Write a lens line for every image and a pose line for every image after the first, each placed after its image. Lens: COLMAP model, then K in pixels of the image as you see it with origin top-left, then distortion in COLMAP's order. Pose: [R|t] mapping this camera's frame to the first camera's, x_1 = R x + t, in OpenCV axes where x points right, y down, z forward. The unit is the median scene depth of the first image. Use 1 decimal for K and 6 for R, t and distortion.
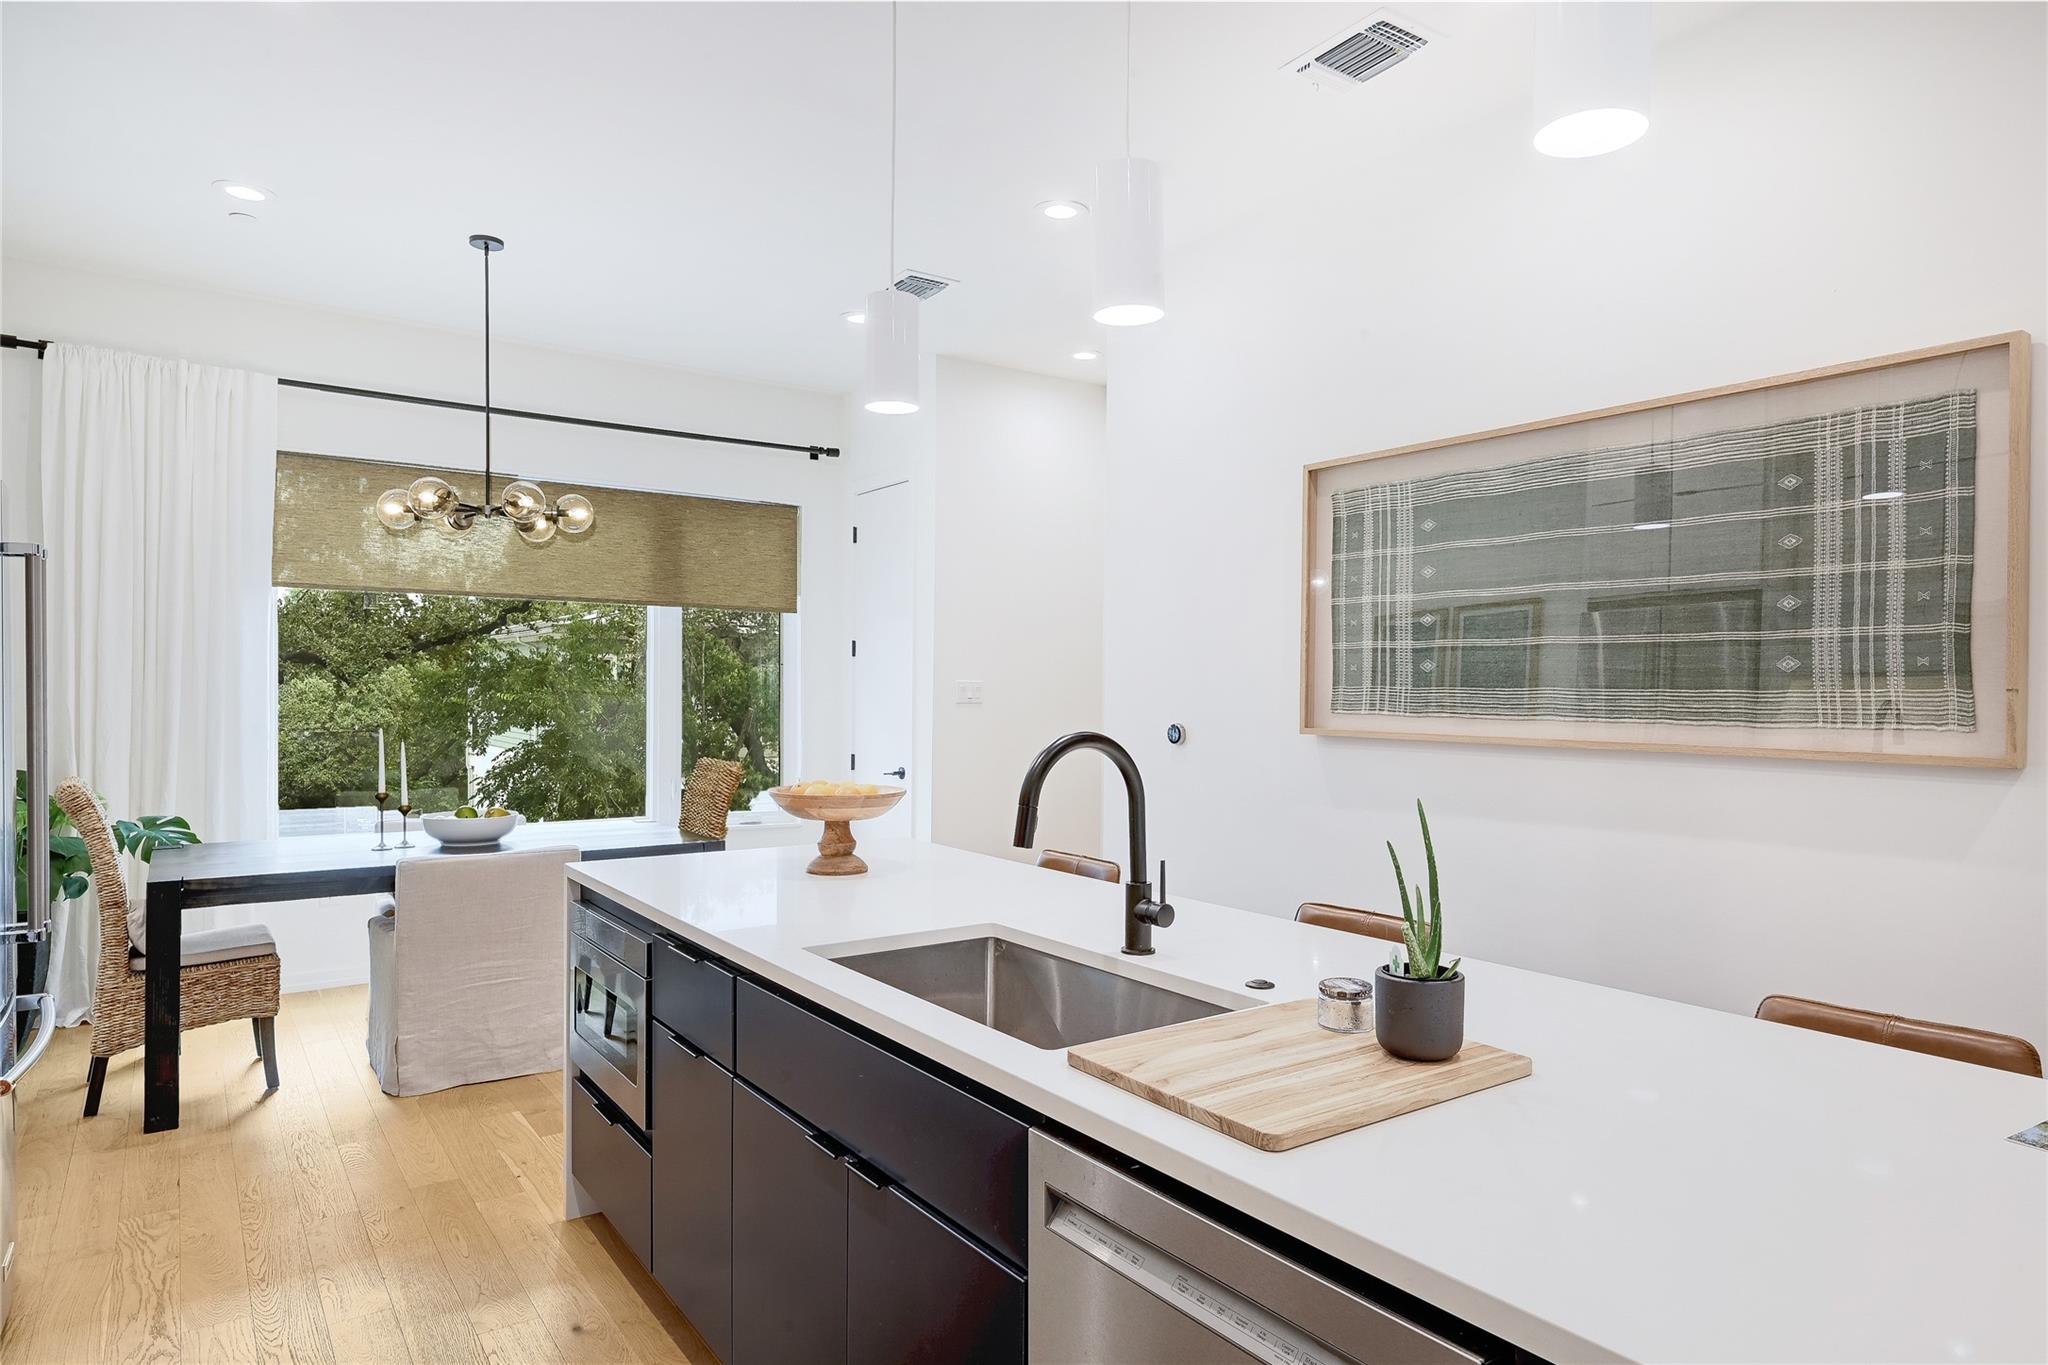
lens RADIAL K [[1228.2, 0, 1025.5], [0, 1228.2, 677.0], [0, 0, 1]] dist [0.011568, 0.000555]
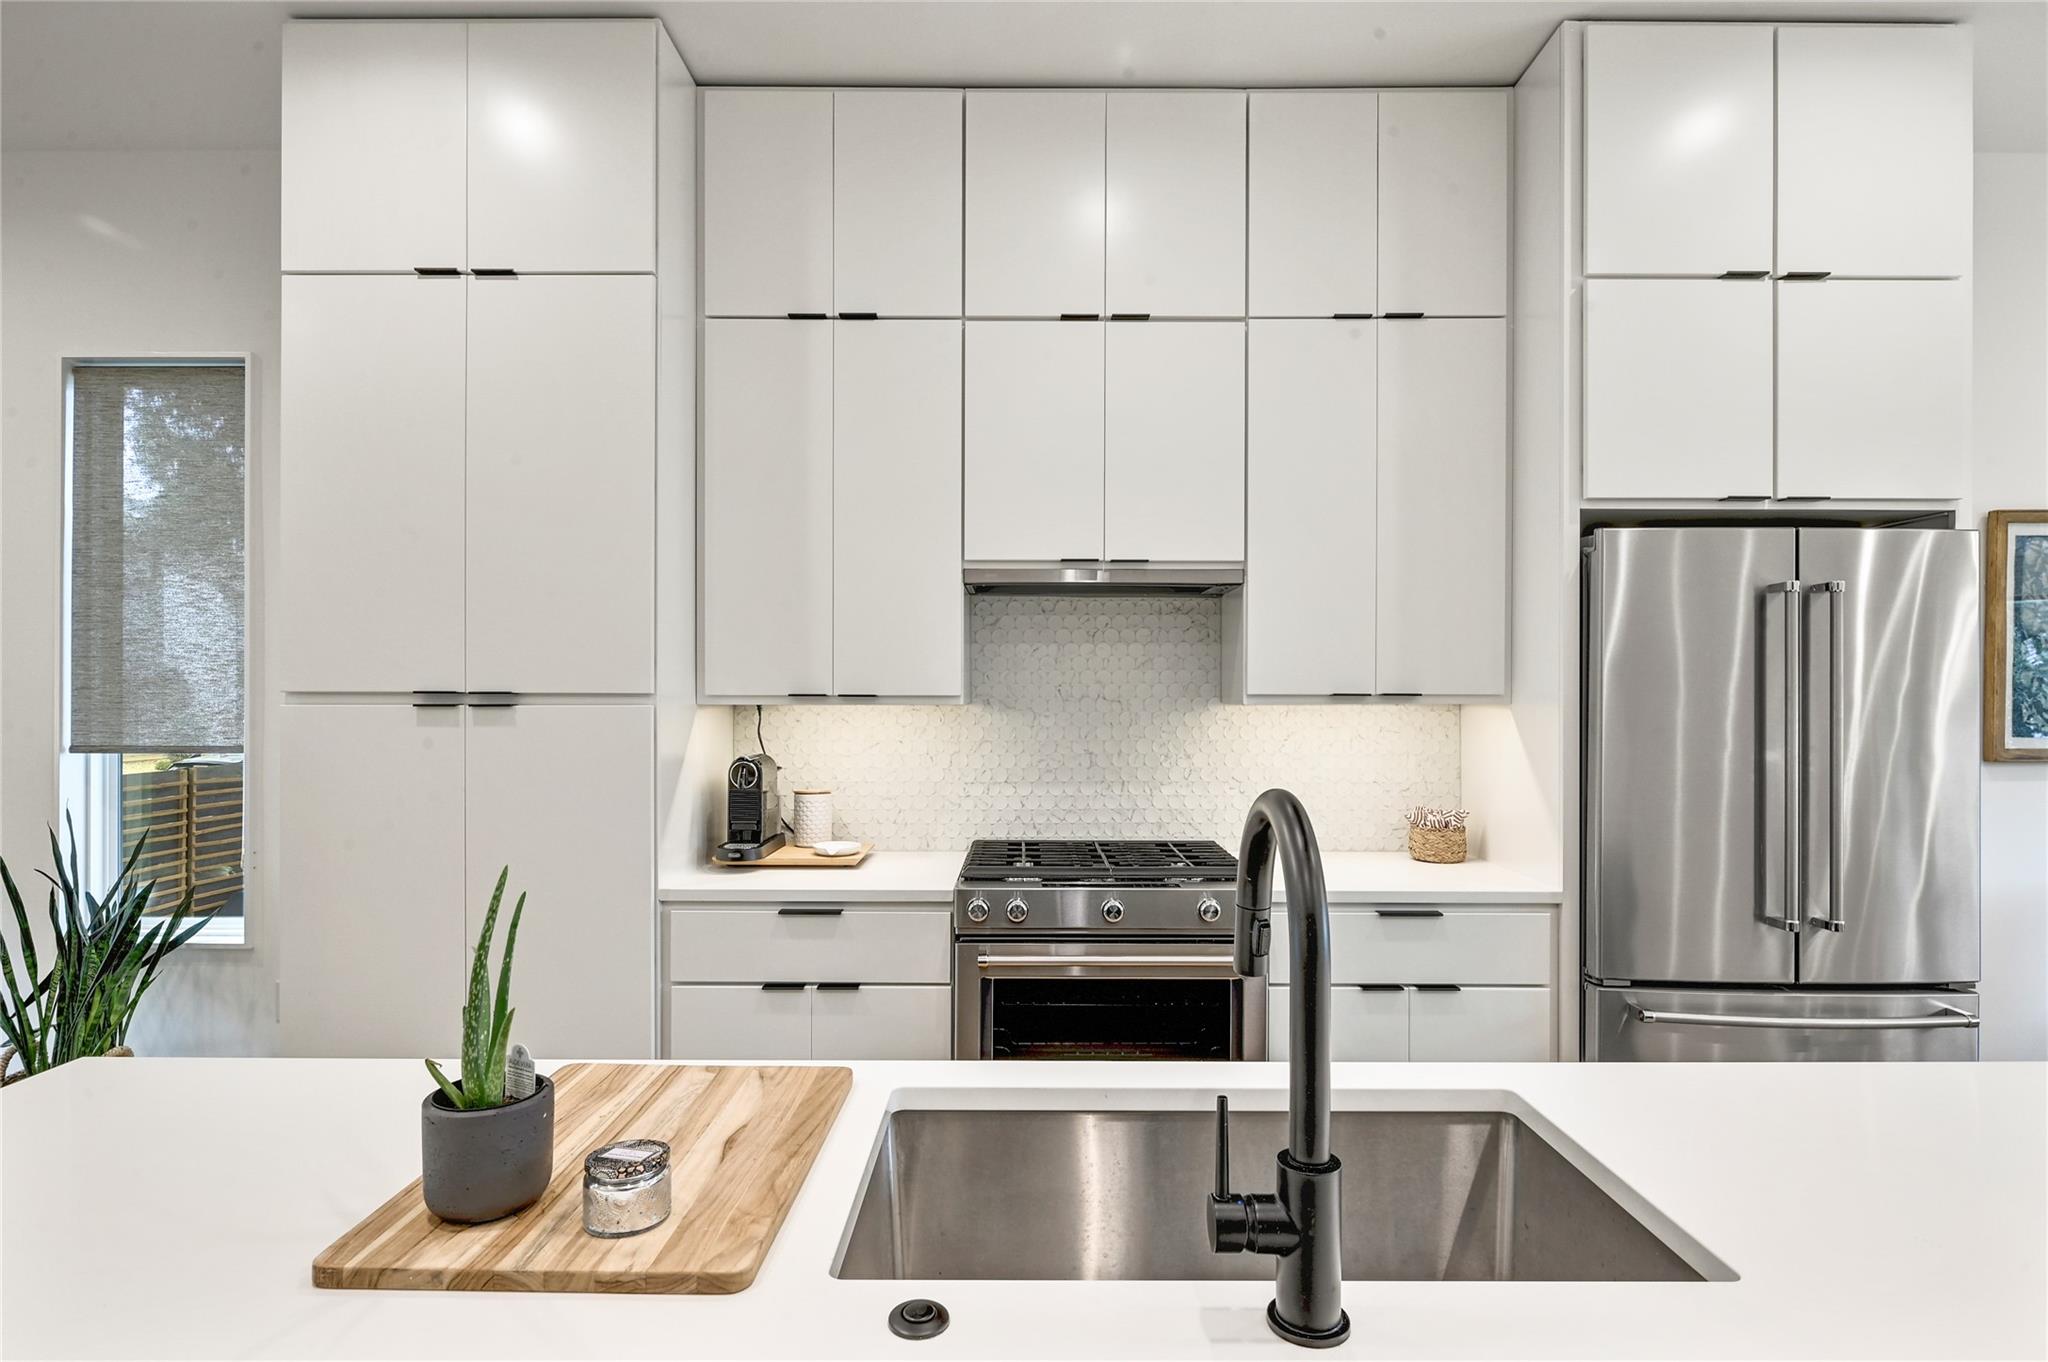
lens RADIAL K [[1056.9, 0, 1066.3], [0, 1056.9, 683.8], [0, 0, 1]] dist [-0.004623, 0.001790]
pose [[-0.564799, -0.010833, -0.825157, 0.209437], [-0.005098, 0.999941, -0.009638, 0.000796], [0.825213, -0.001237, -0.564821, 0.530670]]
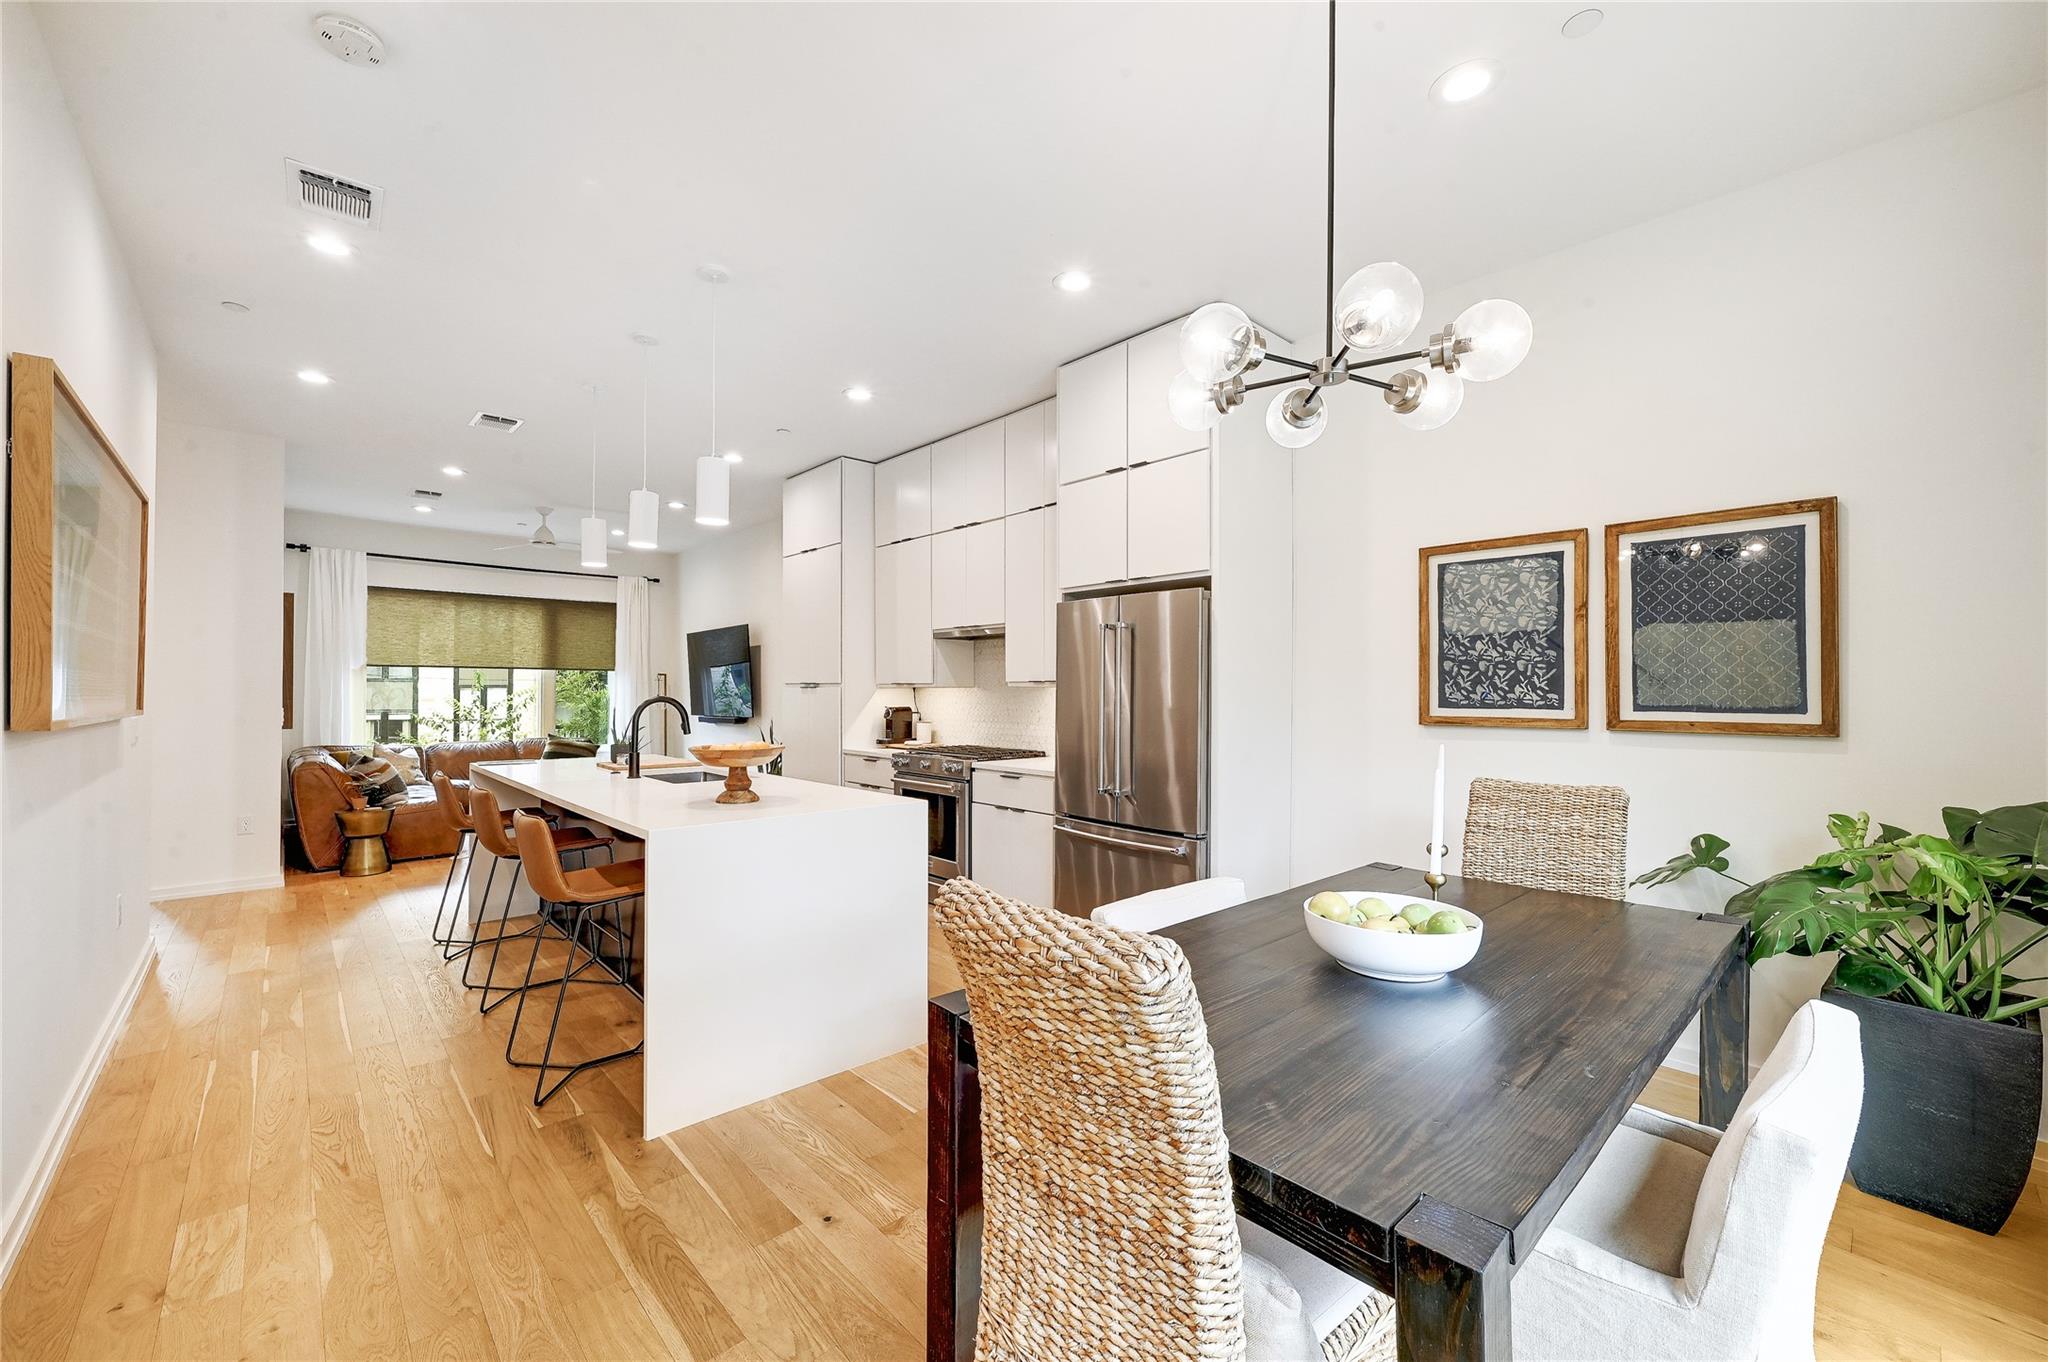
lens RADIAL K [[823.3, 0, 1022.4], [0, 823.3, 679.7], [0, 0, 1]] dist [-0.000883, -0.000195]
pose [[-0.990755, -0.007188, -0.135471, -0.215081], [-0.005499, 0.999903, -0.012835, 0.011482], [0.135550, -0.011972, -0.990698, 1.323657]]
